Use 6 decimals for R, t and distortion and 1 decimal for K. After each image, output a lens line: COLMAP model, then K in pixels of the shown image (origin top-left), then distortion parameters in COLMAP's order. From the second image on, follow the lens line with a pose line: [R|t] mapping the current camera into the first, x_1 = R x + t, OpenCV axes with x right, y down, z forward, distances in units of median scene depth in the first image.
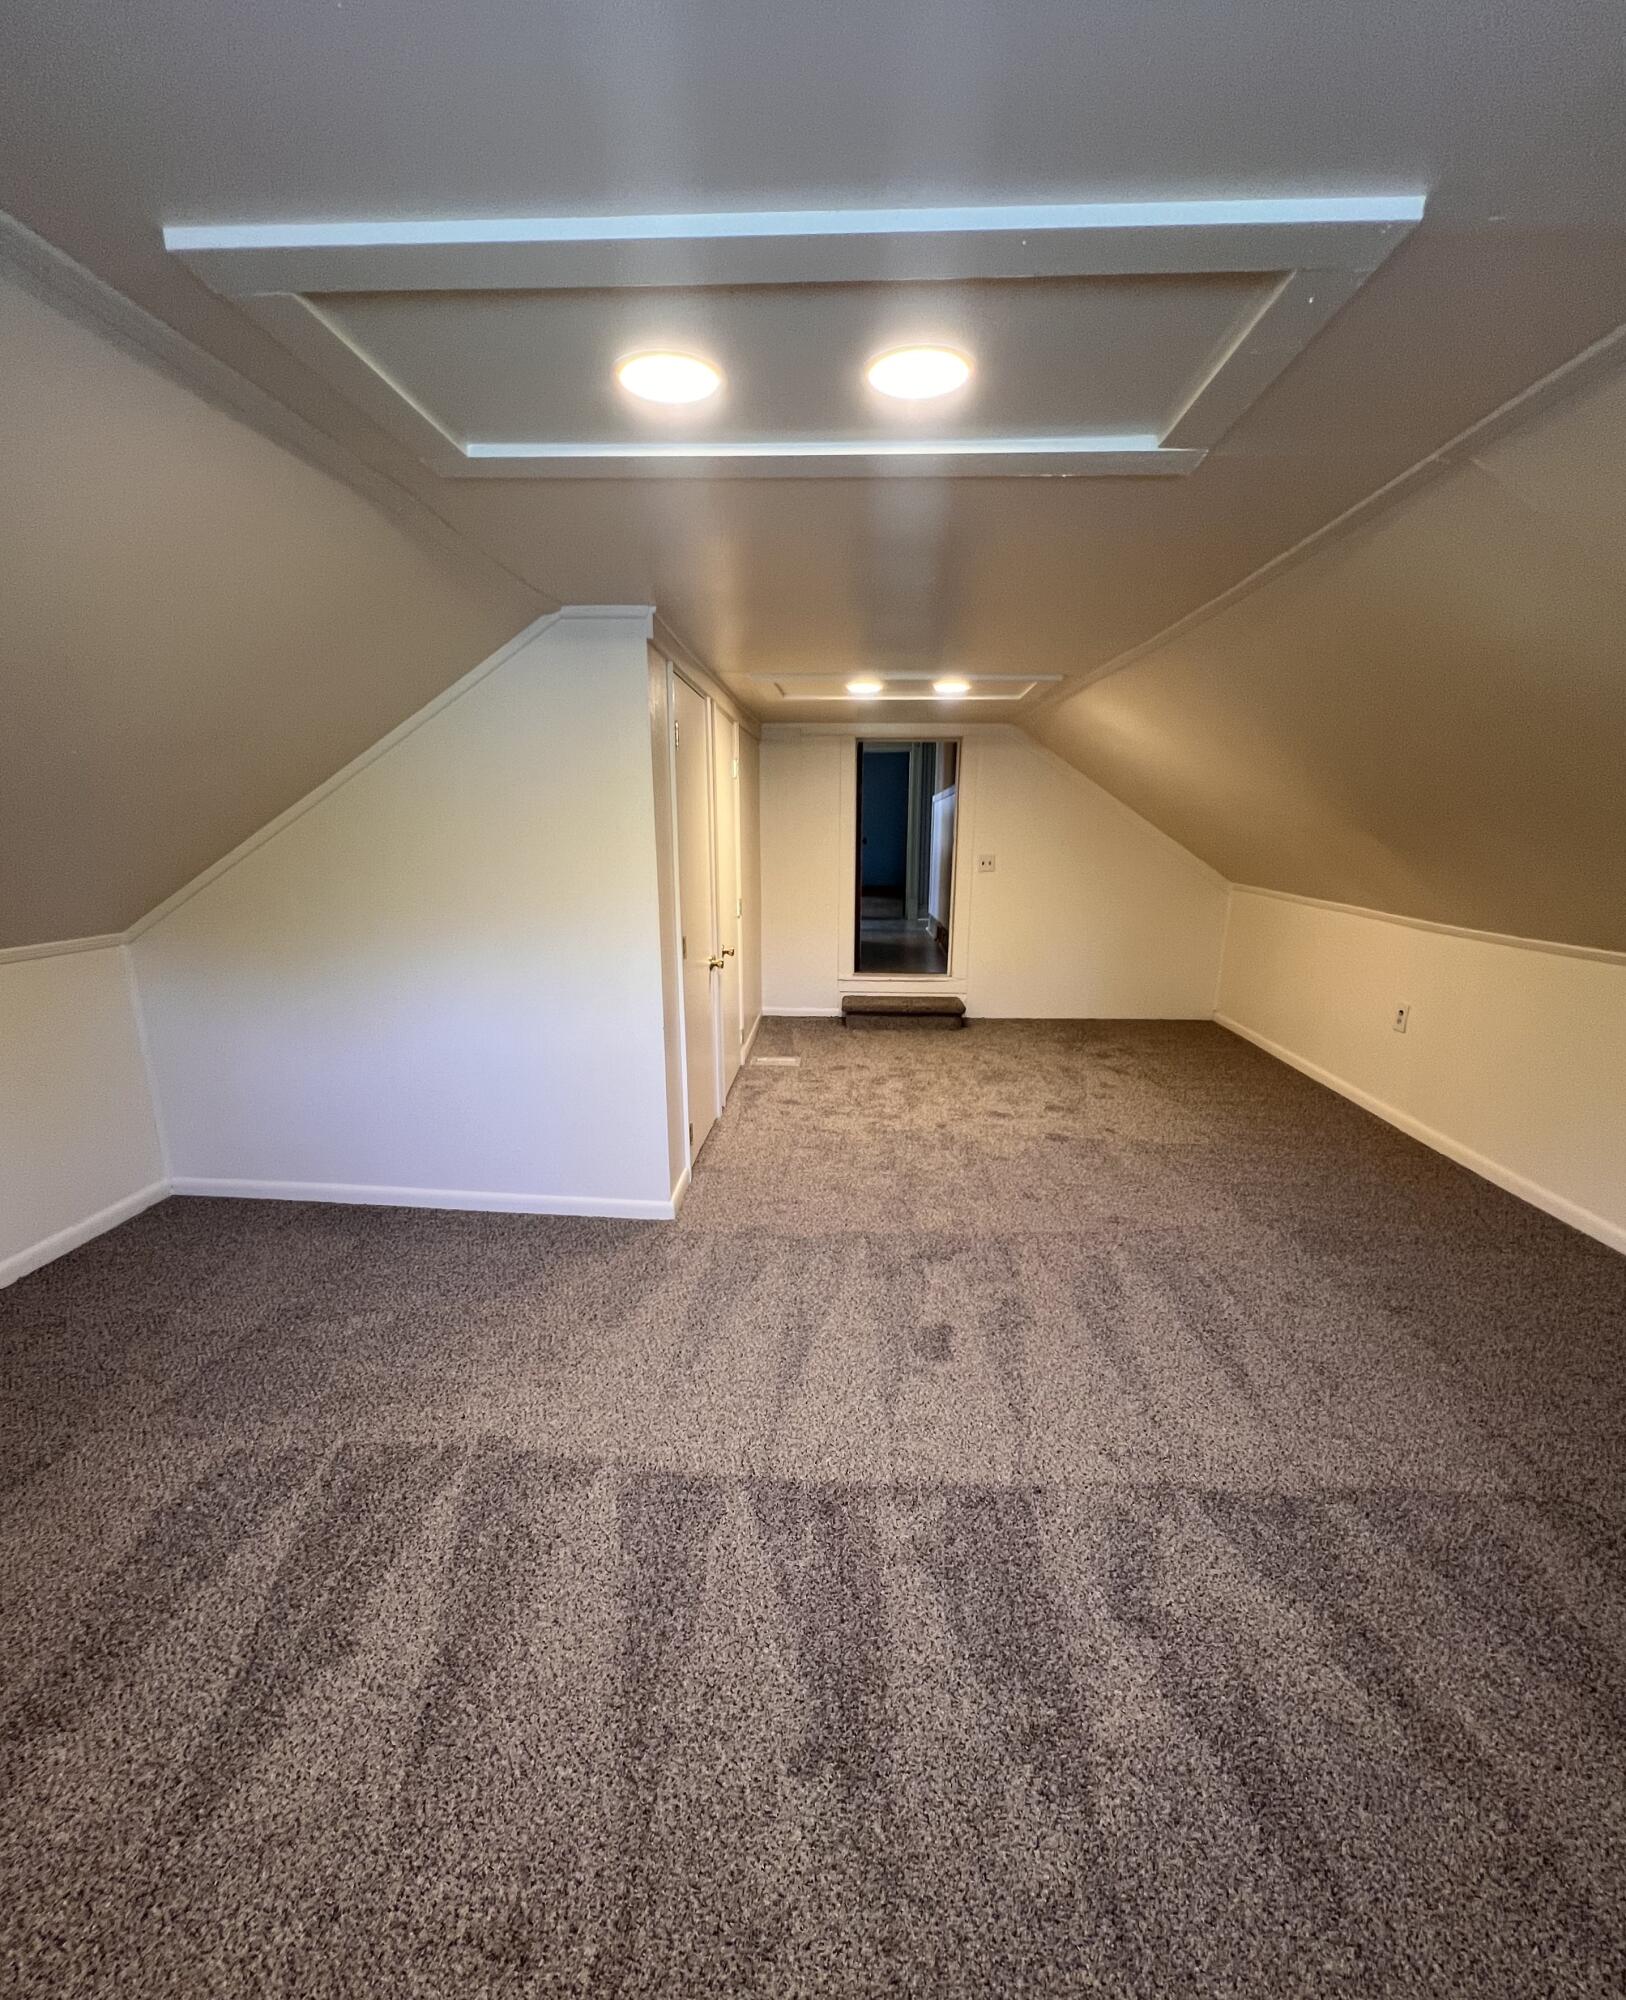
lens RADIAL K [[917.3, 0, 815.1], [0, 917.3, 1055.4], [0, 0, 1]] dist [0.000512, -0.000595]
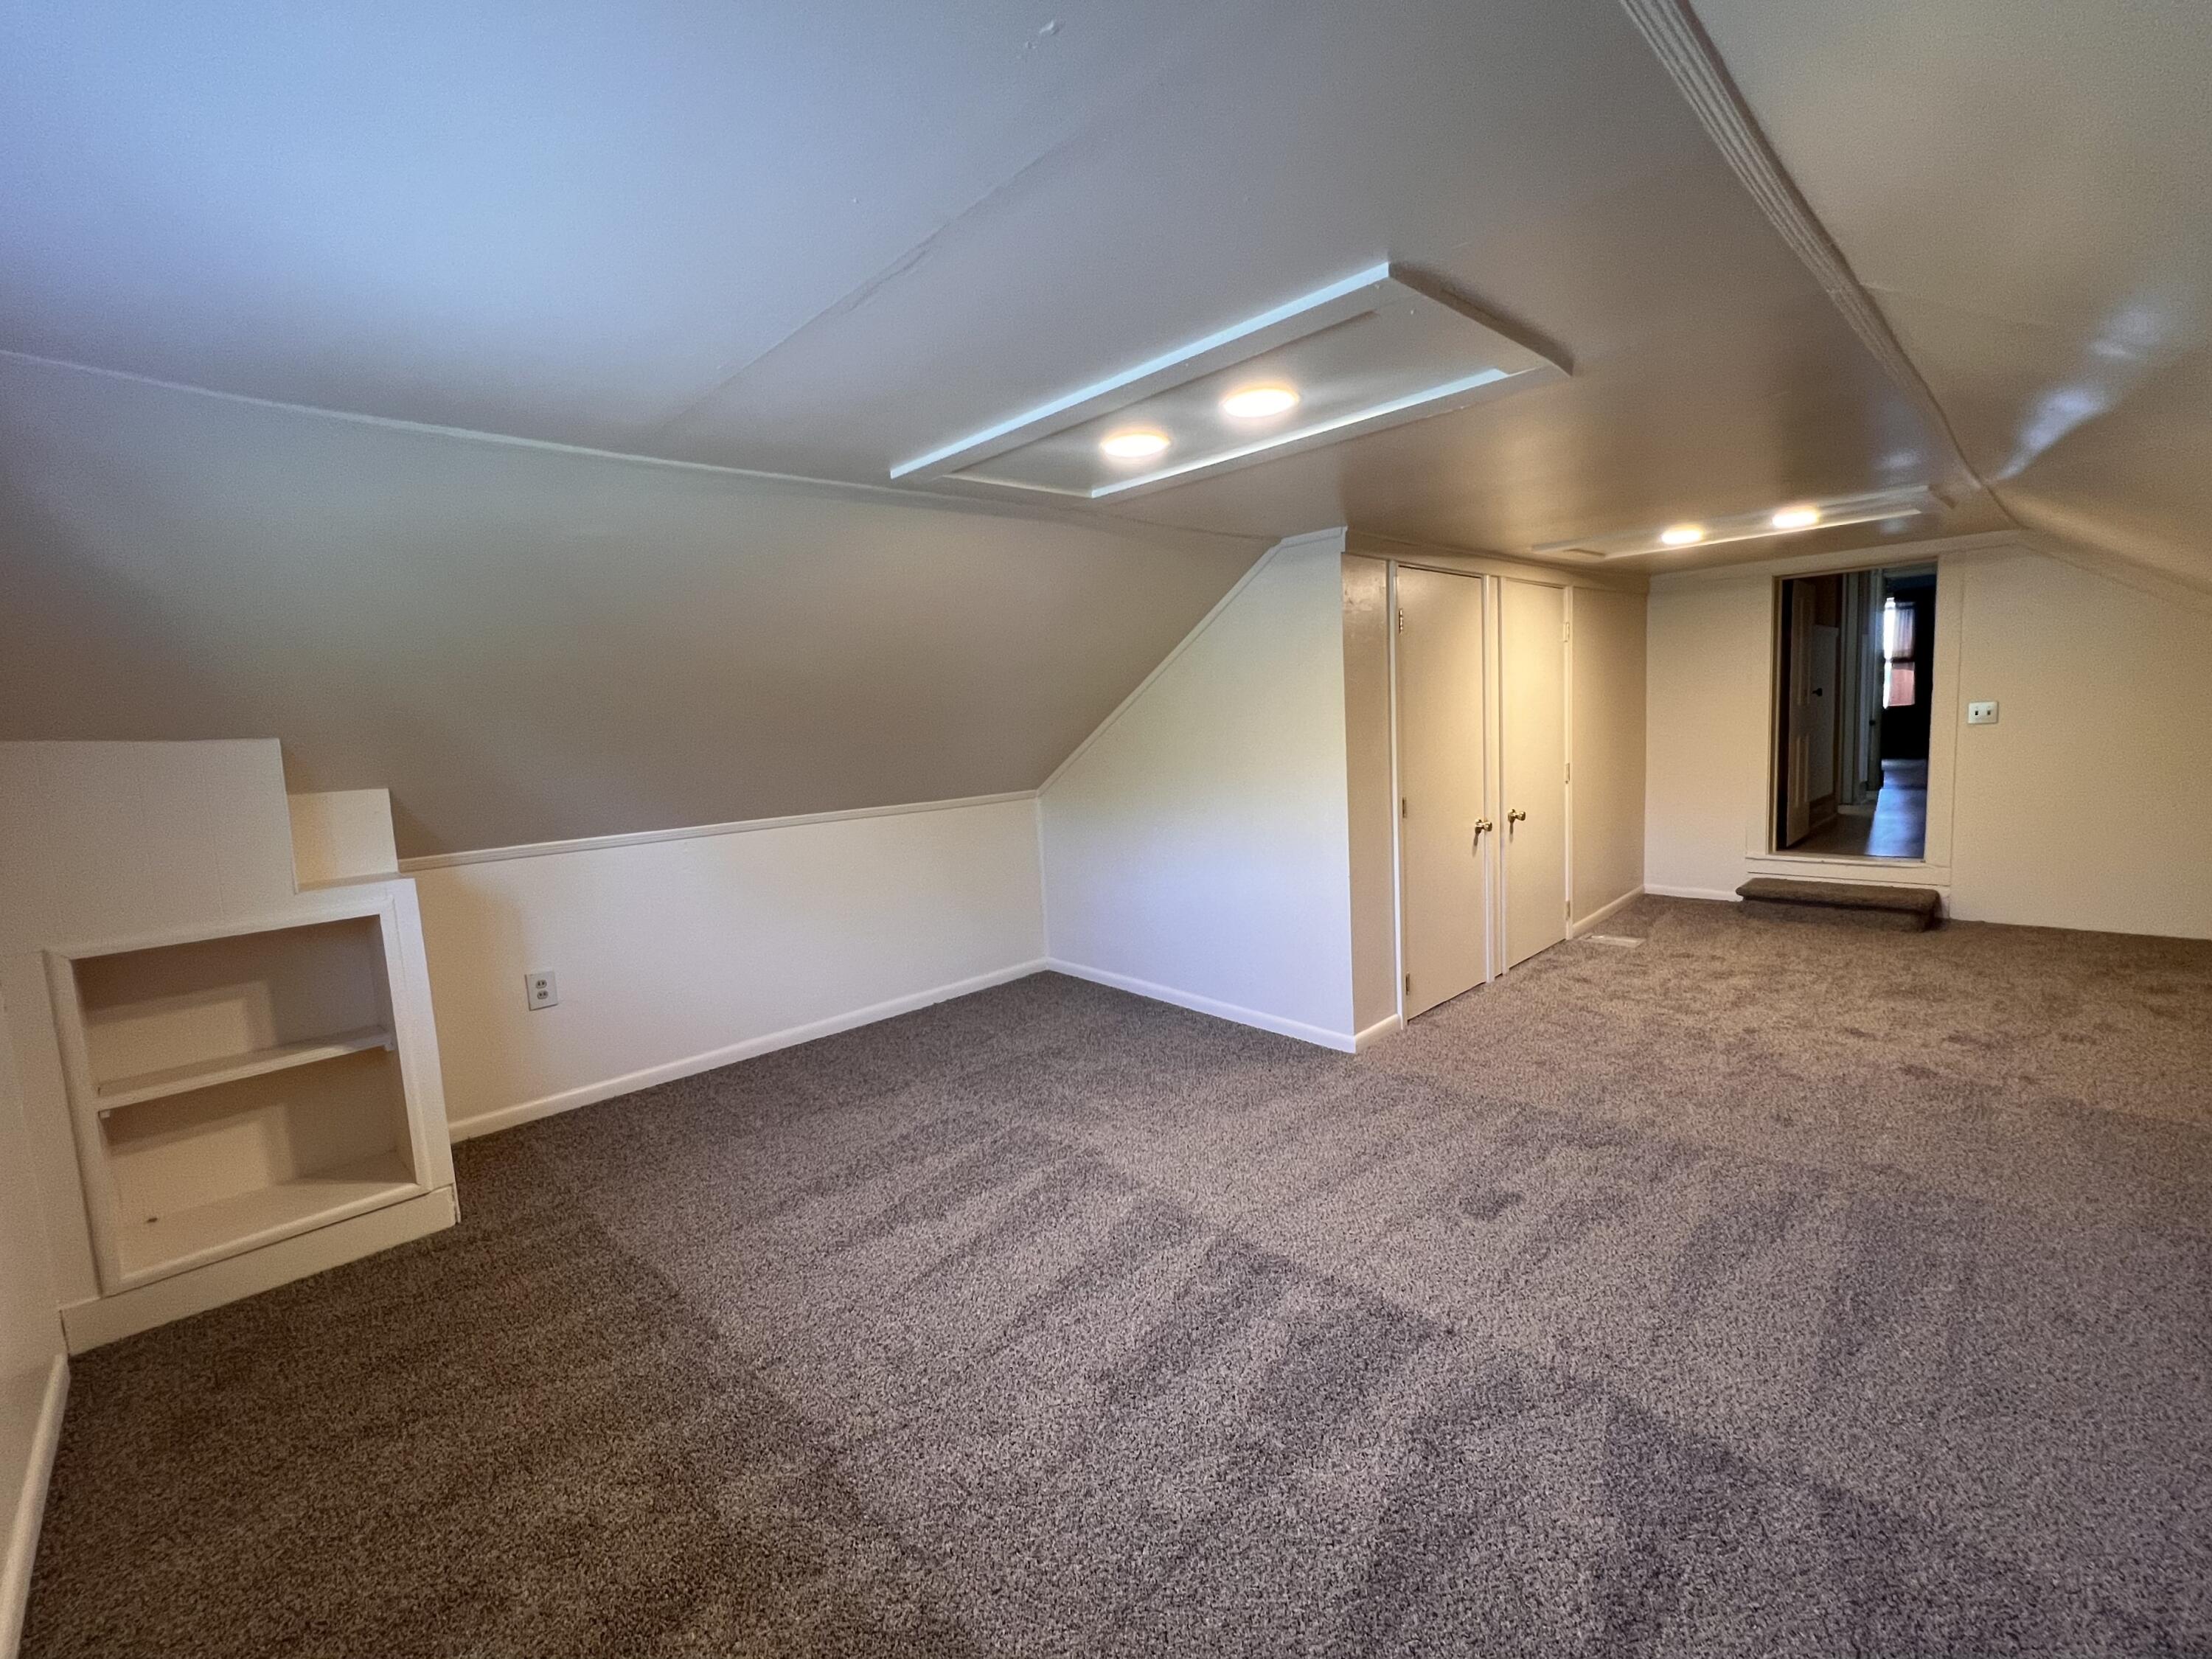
lens RADIAL K [[941.6, 0, 1106.1], [0, 941.6, 820.2], [0, 0, 1]] dist [-0.001789, 0.000148]
pose [[0.733204, 0.030154, -0.679340, 0.371866], [-0.106671, 0.991749, -0.071107, 0.013363], [0.671590, 0.124602, 0.730370, -0.054107]]
